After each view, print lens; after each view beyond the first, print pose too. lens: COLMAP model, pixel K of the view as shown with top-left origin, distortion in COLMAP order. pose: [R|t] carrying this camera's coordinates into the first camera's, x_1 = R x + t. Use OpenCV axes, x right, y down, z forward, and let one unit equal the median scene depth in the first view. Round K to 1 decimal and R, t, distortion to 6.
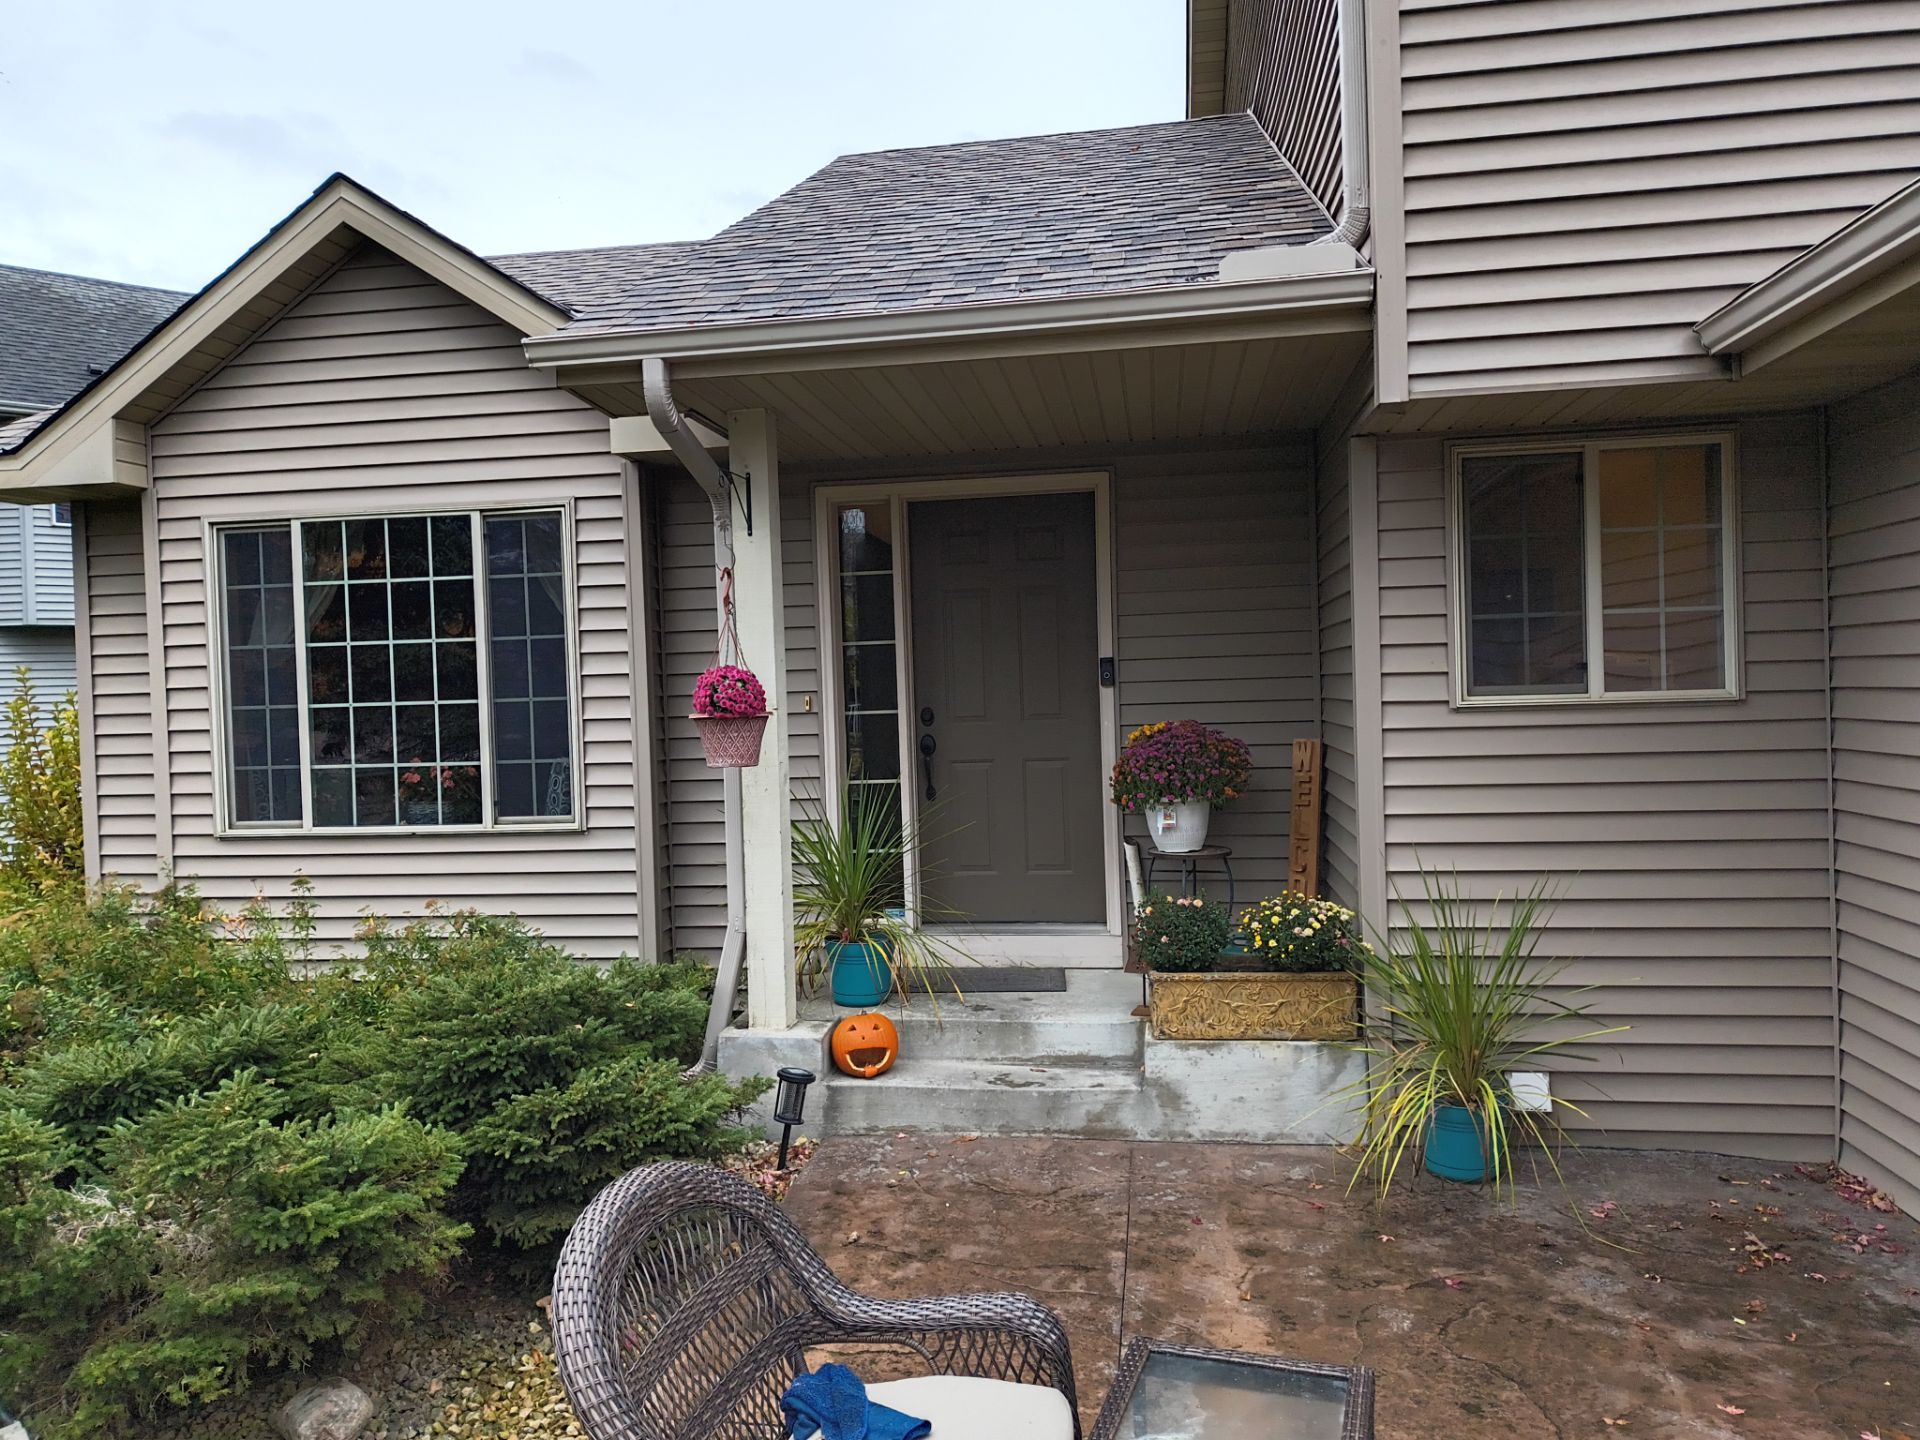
lens RADIAL K [[1390.7, 0, 940.7], [0, 1390.7, 716.5], [0, 0, 1]] dist [0.011246, -0.016815]
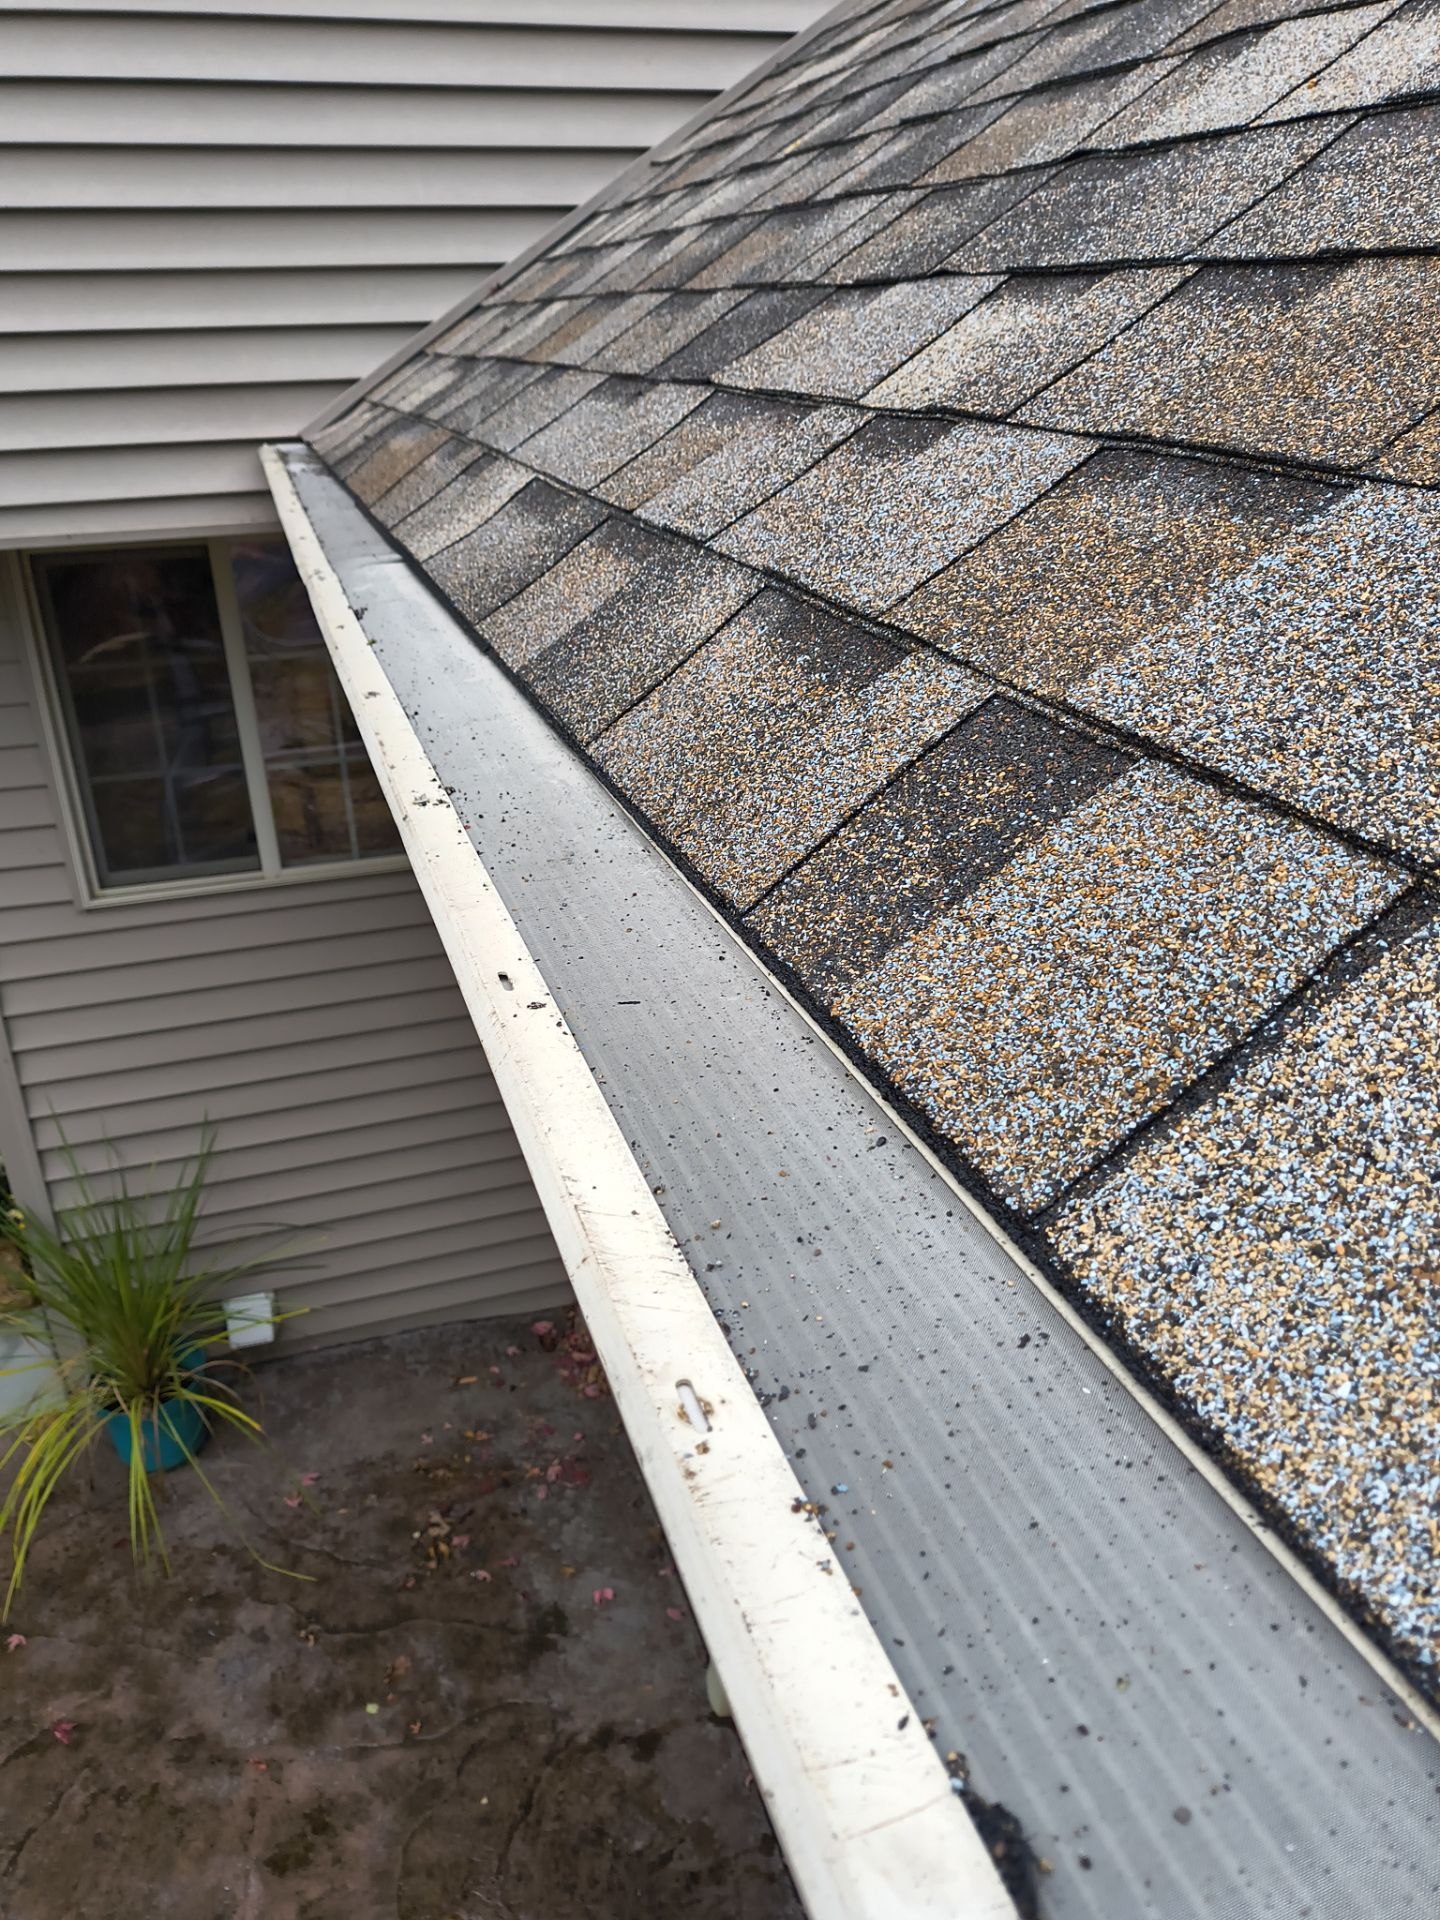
lens RADIAL K [[1390.7, 0, 712.0], [0, 1390.7, 956.3], [0, 0, 1]] dist [0.011246, -0.016815]
pose [[0.885385, -0.175954, 0.430271, 0.345297], [0.007911, 0.931166, 0.364509, -0.250269], [-0.464790, -0.319327, 0.825833, 0.232731]]
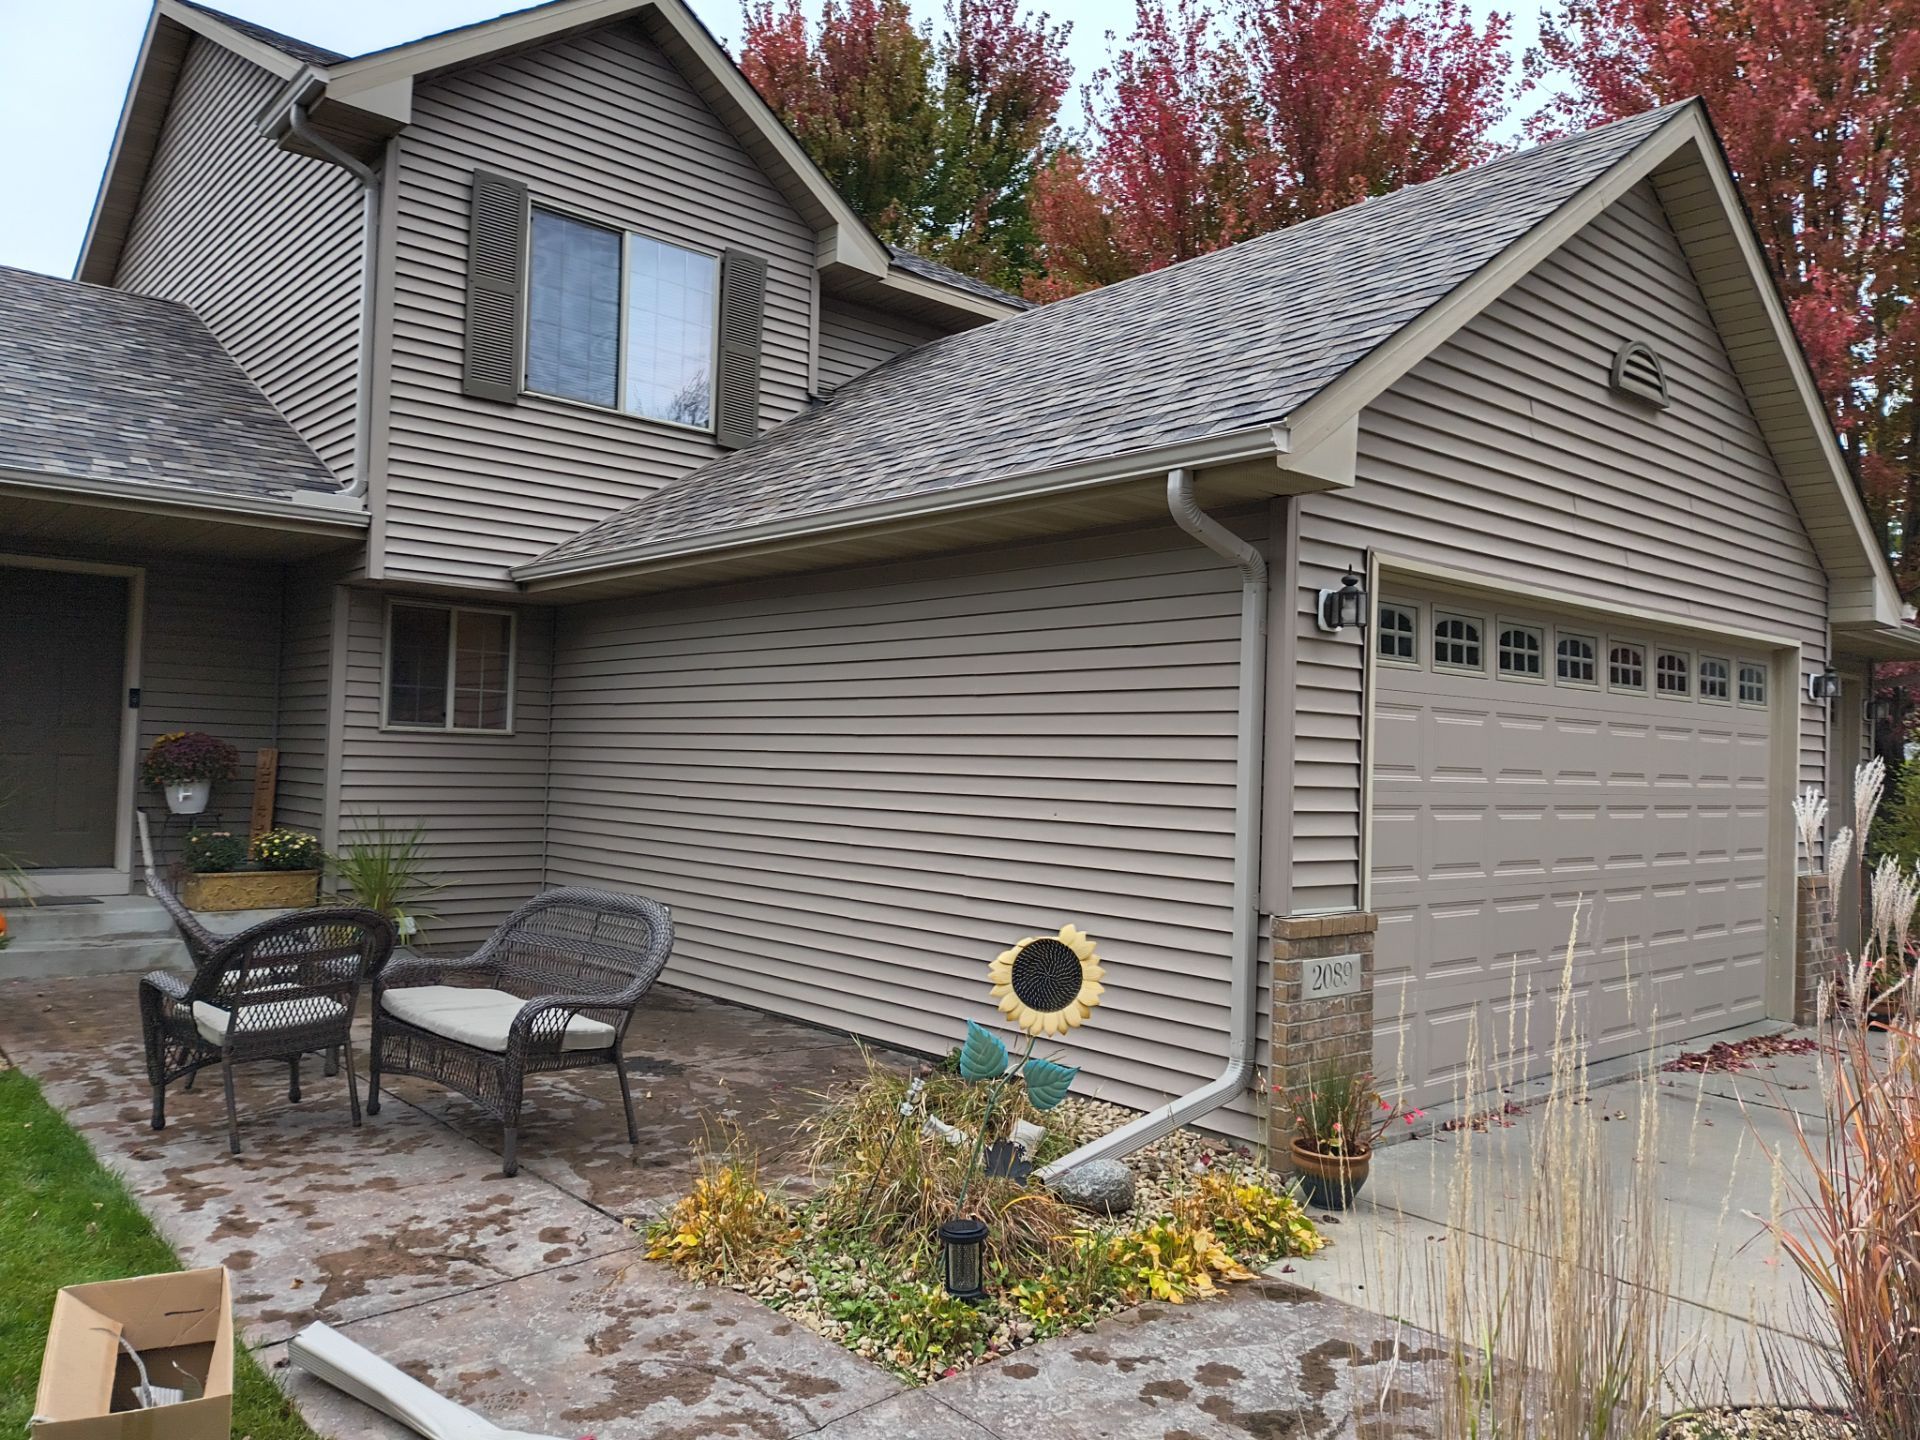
lens RADIAL K [[1390.7, 0, 954.9], [0, 1390.7, 718.8], [0, 0, 1]] dist [0.011246, -0.016815]
pose [[0.634738, 0.075282, 0.769052, -0.625845], [-0.033177, 0.996980, -0.070212, 0.087936], [-0.772015, 0.019052, 0.635319, -0.864894]]
